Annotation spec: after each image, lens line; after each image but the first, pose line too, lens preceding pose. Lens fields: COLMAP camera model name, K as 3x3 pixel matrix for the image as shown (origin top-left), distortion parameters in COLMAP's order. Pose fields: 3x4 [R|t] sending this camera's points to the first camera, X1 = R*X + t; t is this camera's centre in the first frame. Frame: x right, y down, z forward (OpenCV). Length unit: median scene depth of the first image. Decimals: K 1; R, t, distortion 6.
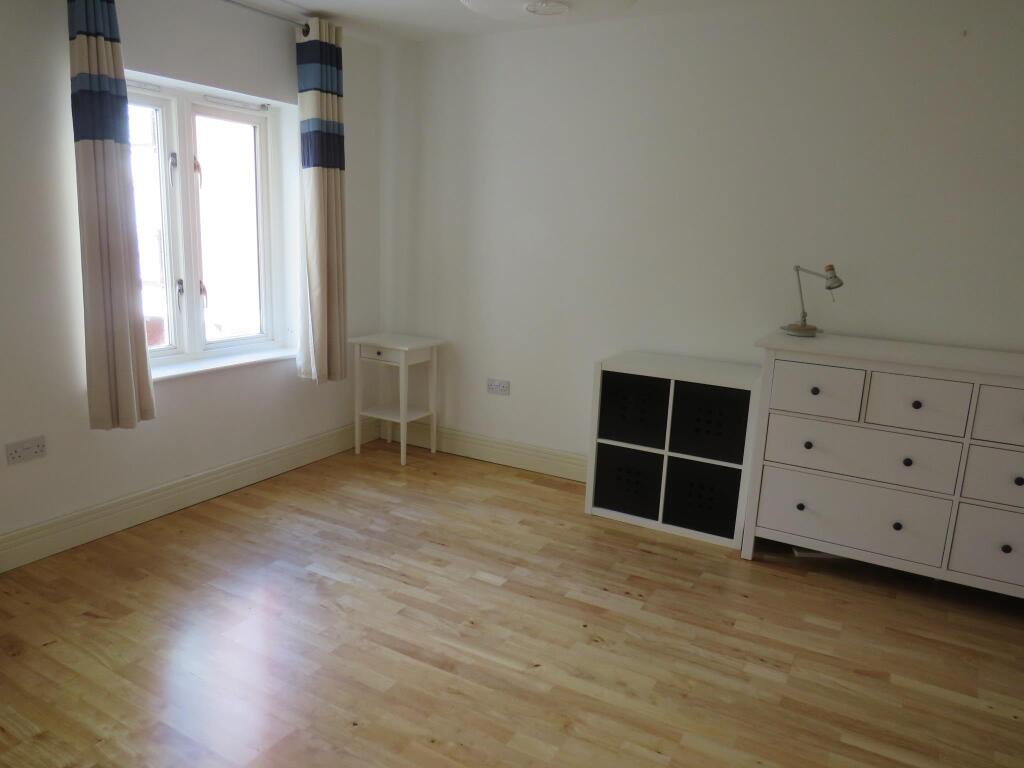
lens RADIAL K [[719.3, 0, 512.3], [0, 719.3, 384.2], [0, 0, 1]] dist [-0.023242, 0.009472]
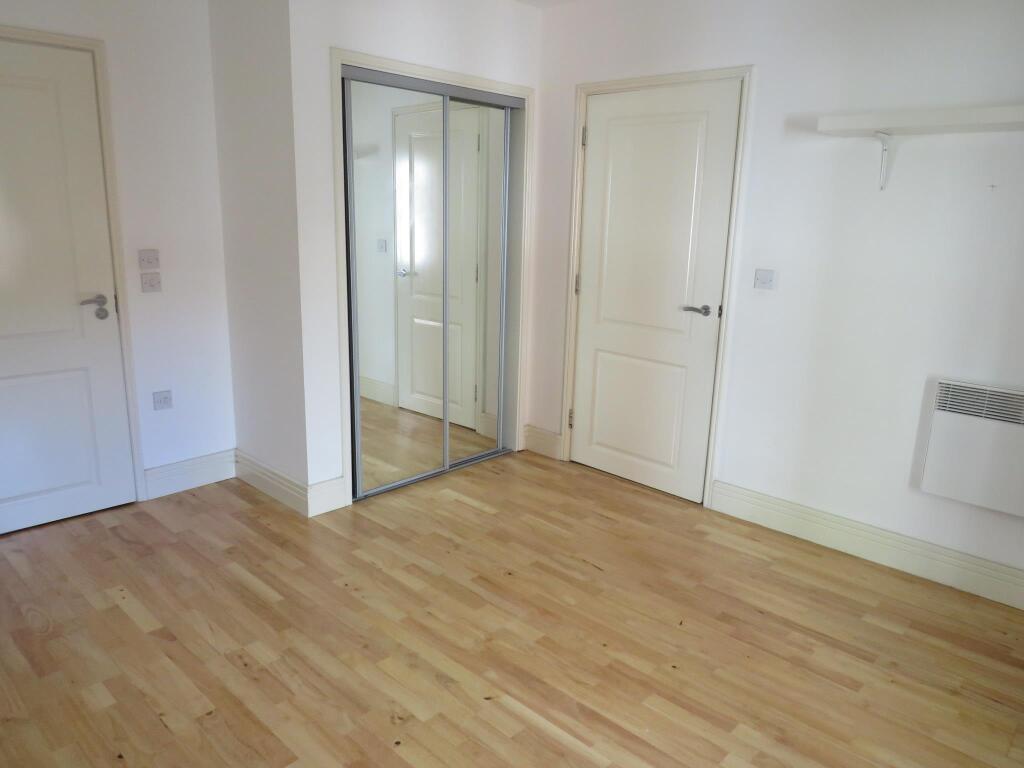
lens RADIAL K [[719.3, 0, 512.3], [0, 719.3, 383.6], [0, 0, 1]] dist [-0.023242, 0.009472]
pose [[-0.968925, -0.117577, 0.217625, -0.147468], [-0.011755, 0.900697, 0.434288, -0.360557], [-0.247076, 0.418234, -0.874090, 1.650118]]
